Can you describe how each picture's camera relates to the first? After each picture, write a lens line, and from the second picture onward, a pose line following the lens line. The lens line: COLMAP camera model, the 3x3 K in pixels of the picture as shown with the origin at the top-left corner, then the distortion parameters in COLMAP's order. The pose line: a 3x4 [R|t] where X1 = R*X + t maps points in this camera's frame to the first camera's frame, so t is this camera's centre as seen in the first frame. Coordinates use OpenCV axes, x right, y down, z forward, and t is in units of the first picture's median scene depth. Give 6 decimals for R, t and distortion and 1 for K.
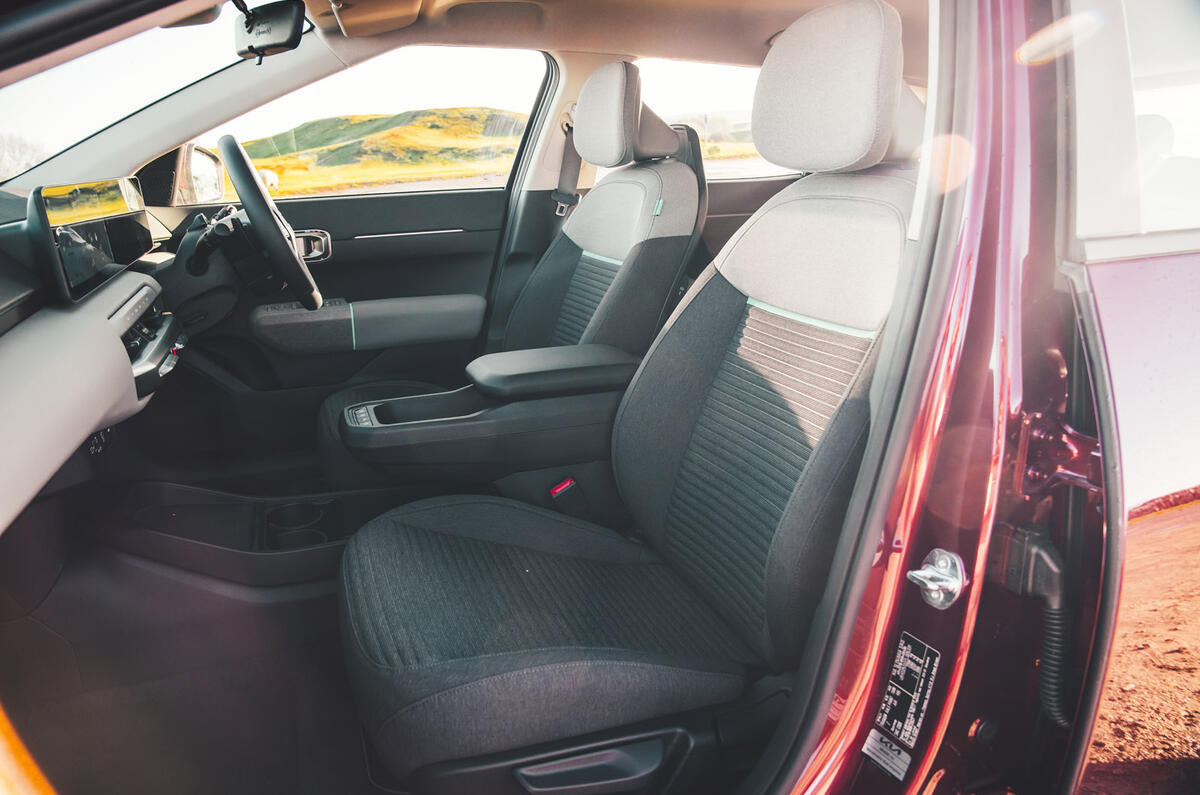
lens RADIAL K [[860.8, 0, 600.0], [0, 860.8, 397.5], [0, 0, 1]] dist [-0.003315, -0.000771]
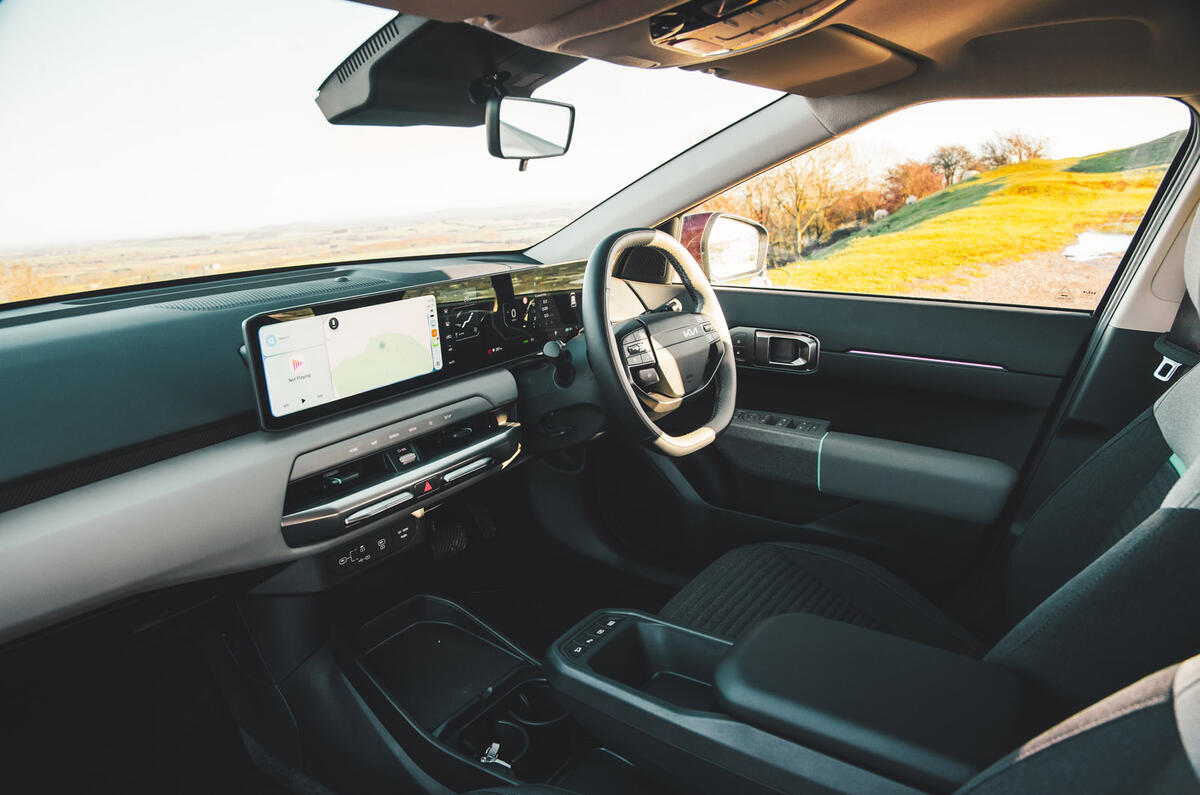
lens RADIAL K [[860.8, 0, 600.0], [0, 860.8, 397.5], [0, 0, 1]] dist [-0.003315, -0.000771]
pose [[0.579442, 0.231686, -0.781389, 0.184171], [-0.226293, 0.966782, 0.118848, -0.183927], [0.782968, 0.107957, 0.612623, 0.368509]]
